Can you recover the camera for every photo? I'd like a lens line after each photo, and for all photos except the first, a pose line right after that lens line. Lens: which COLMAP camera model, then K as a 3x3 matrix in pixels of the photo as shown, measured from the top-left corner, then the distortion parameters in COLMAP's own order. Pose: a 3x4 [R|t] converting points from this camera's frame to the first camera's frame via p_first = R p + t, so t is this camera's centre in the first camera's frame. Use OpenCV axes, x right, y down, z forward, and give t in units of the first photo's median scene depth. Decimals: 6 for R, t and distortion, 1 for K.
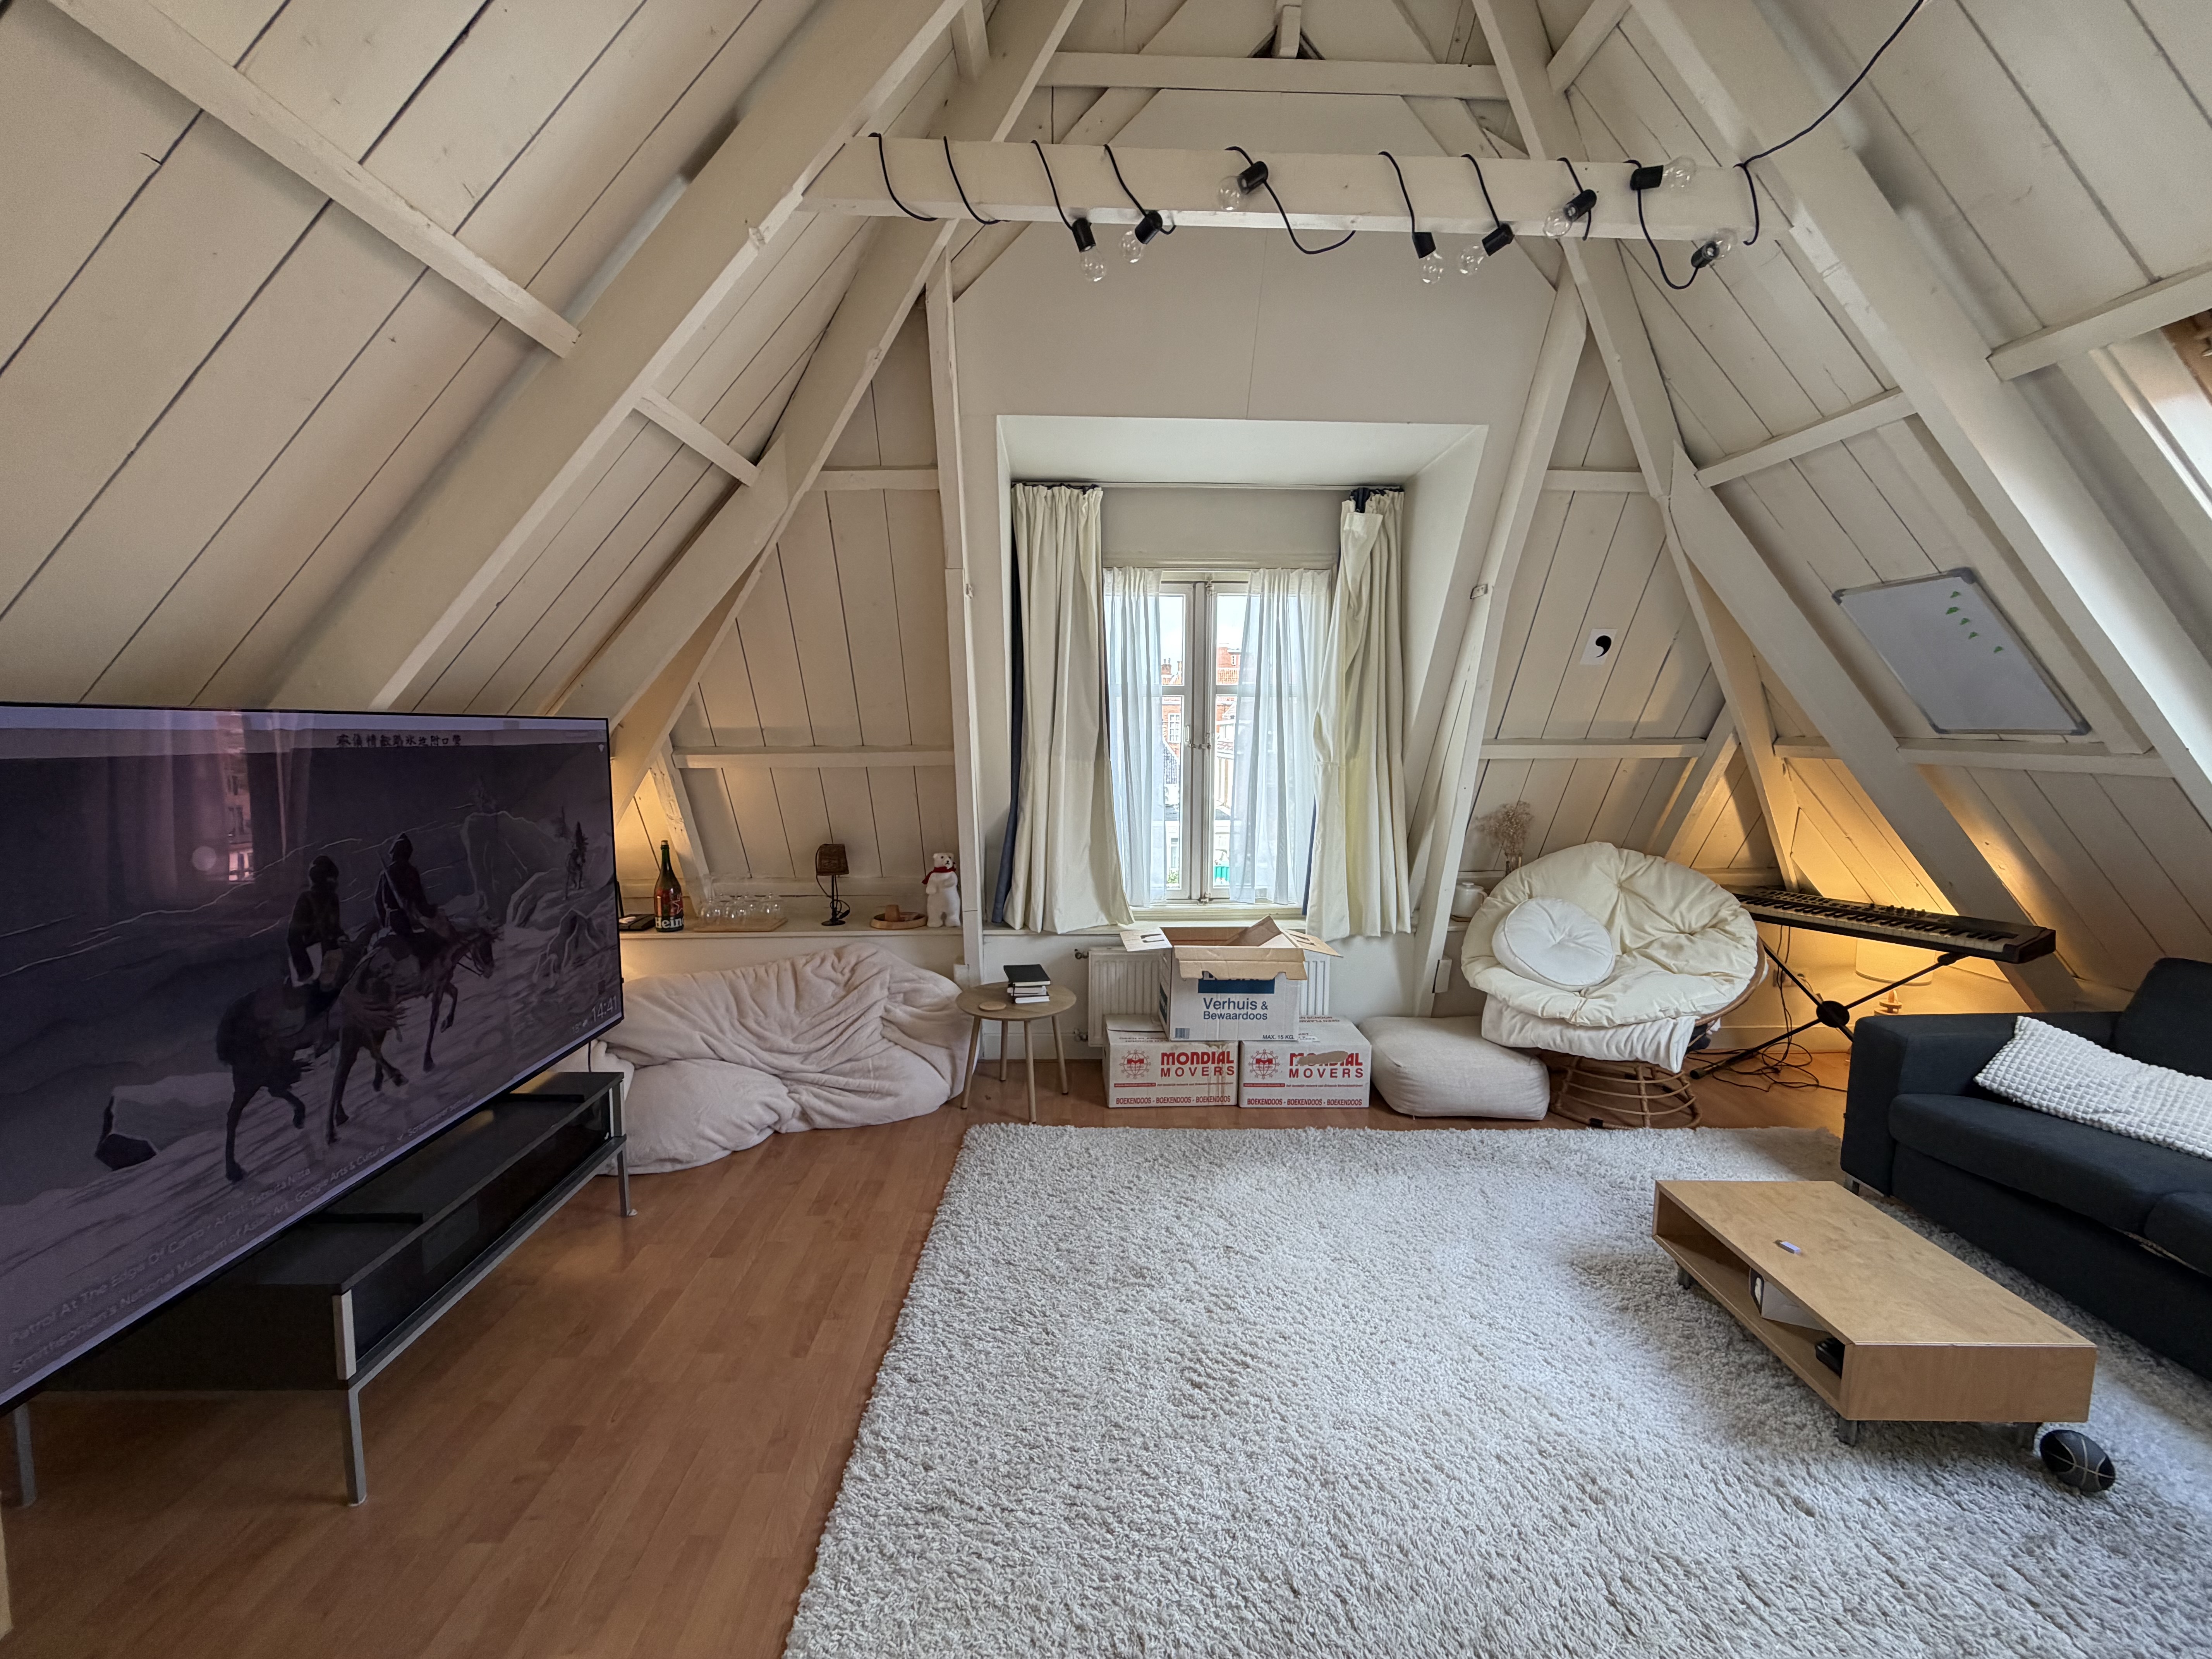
lens RADIAL K [[883.3, 0, 1102.4], [0, 883.3, 832.7], [0, 0, 1]] dist [-0.001583, 0.000041]
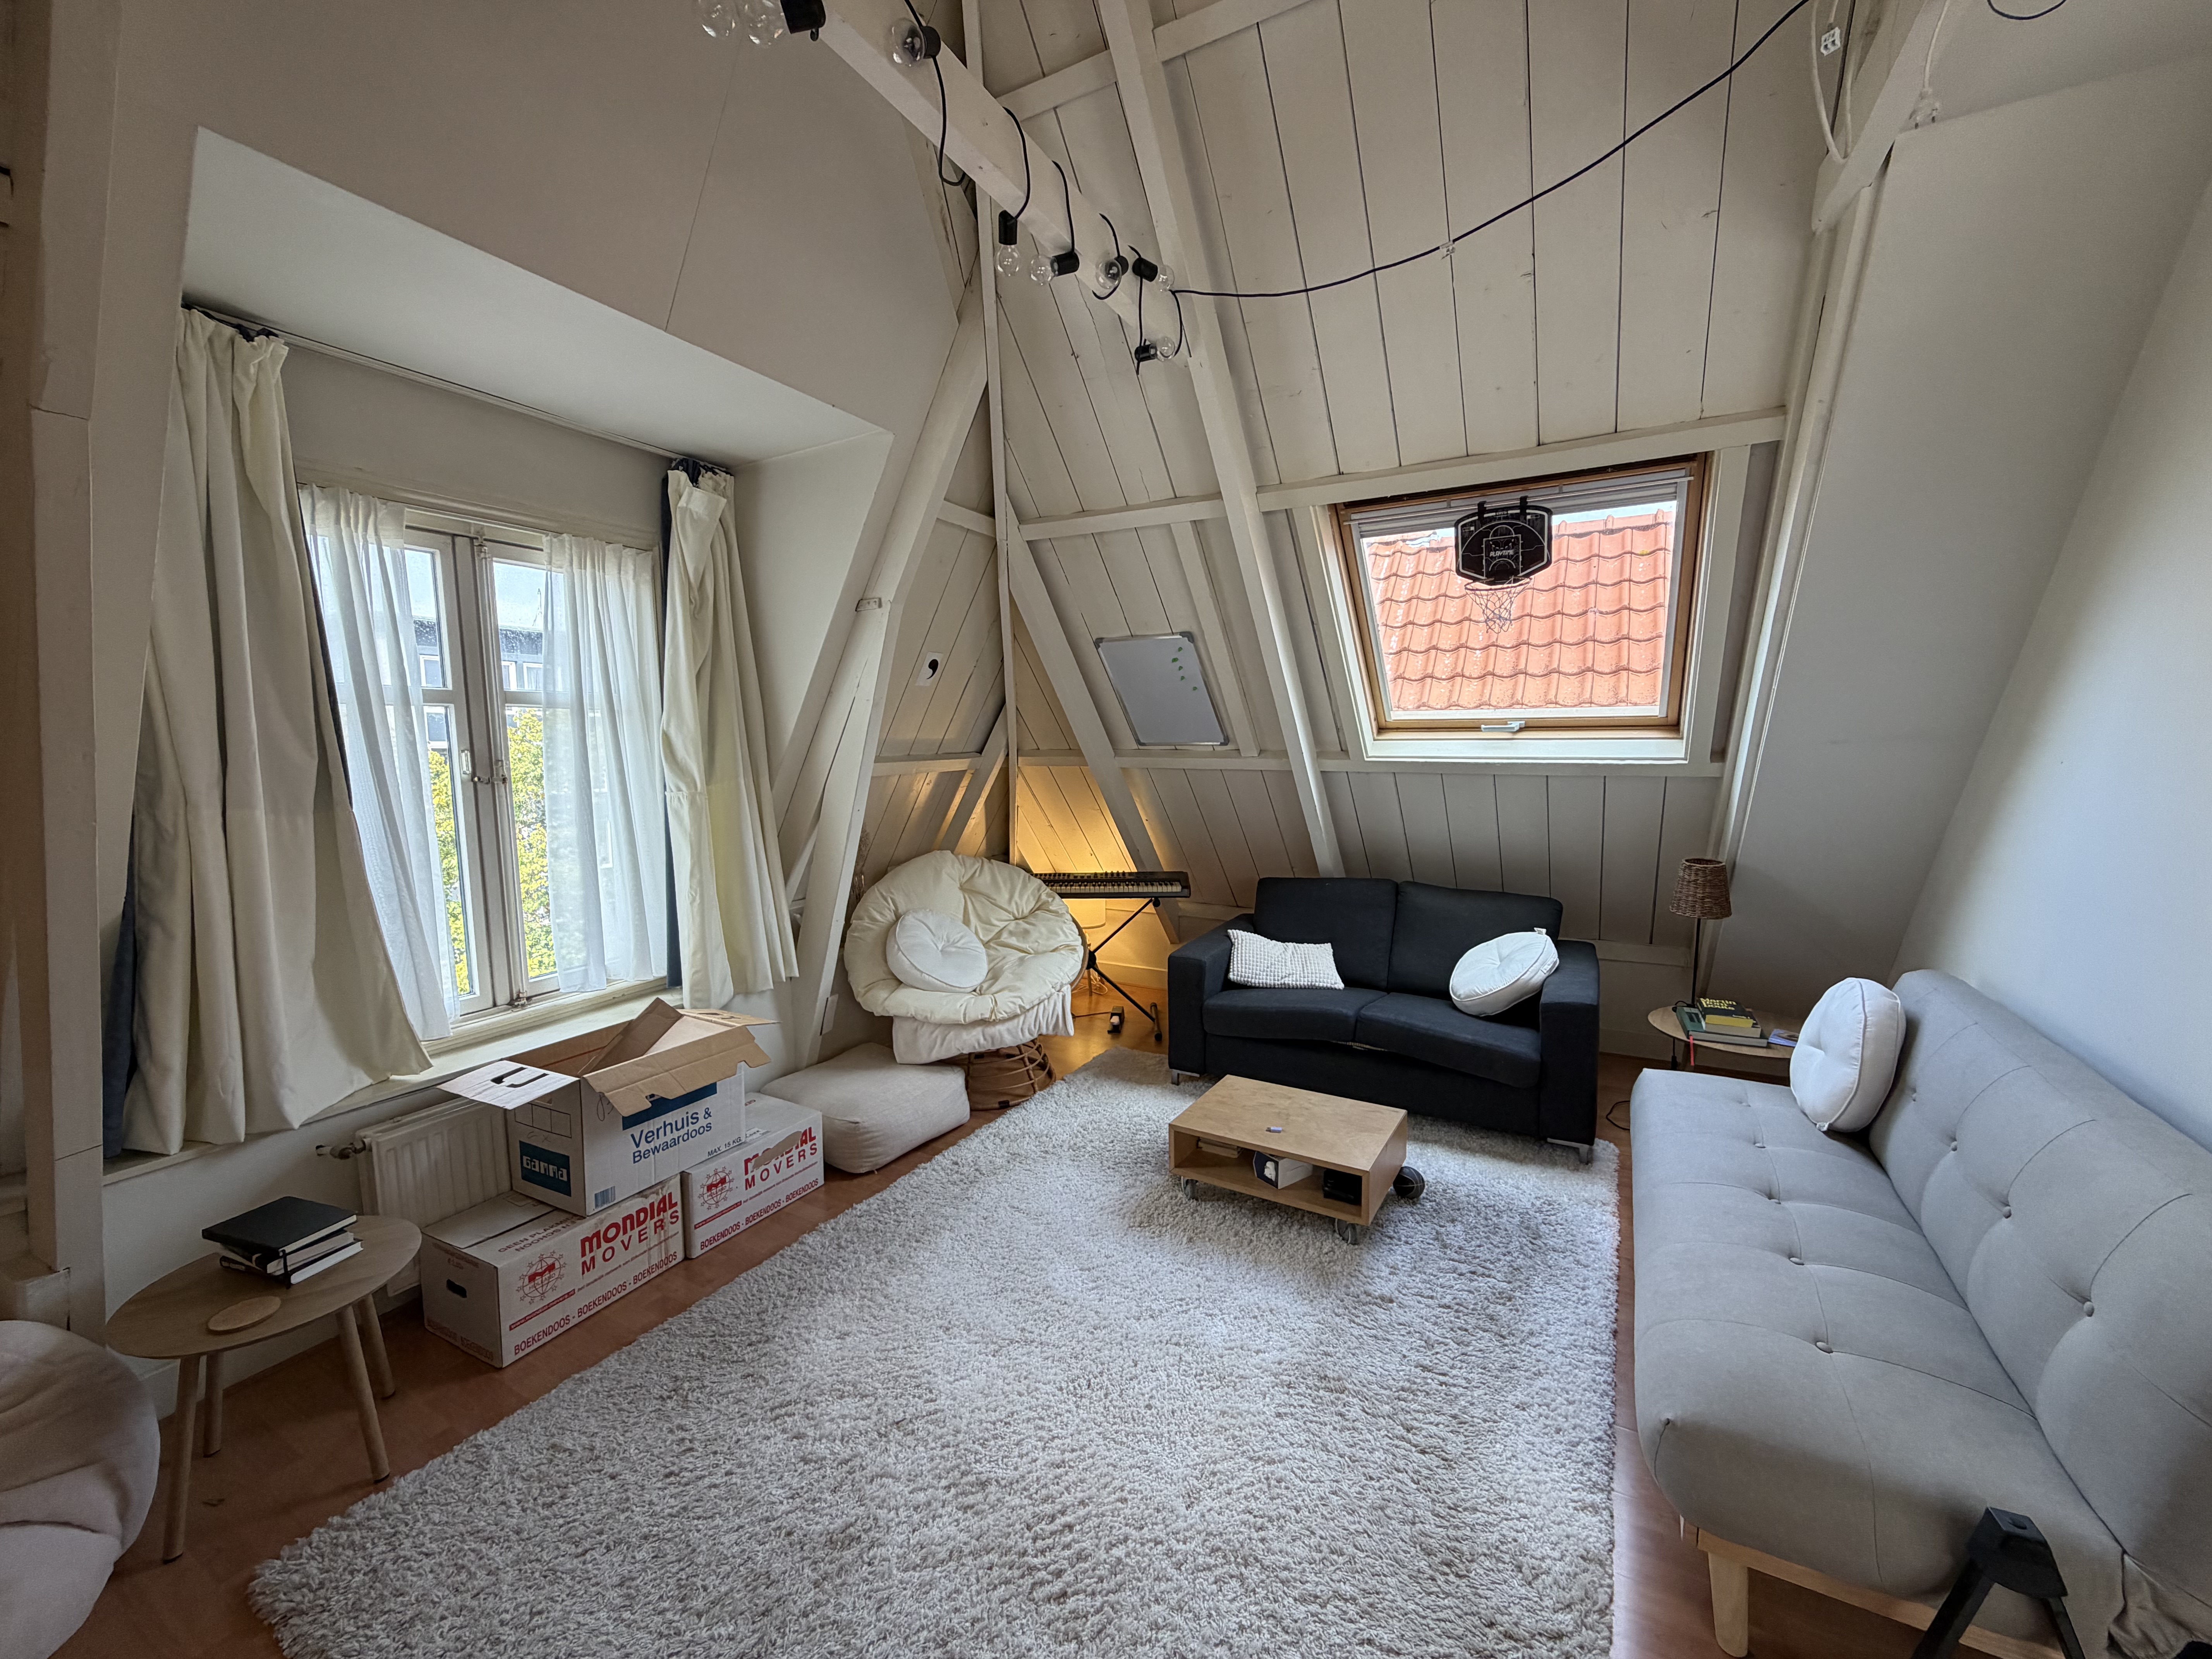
lens RADIAL K [[883.3, 0, 1094.4], [0, 883.3, 828.6], [0, 0, 1]] dist [-0.001583, 0.000041]
pose [[0.507791, -0.095455, 0.856175, -0.276906], [0.112907, 0.992644, 0.043706, -0.044426], [-0.854049, 0.074475, 0.514834, 0.301788]]
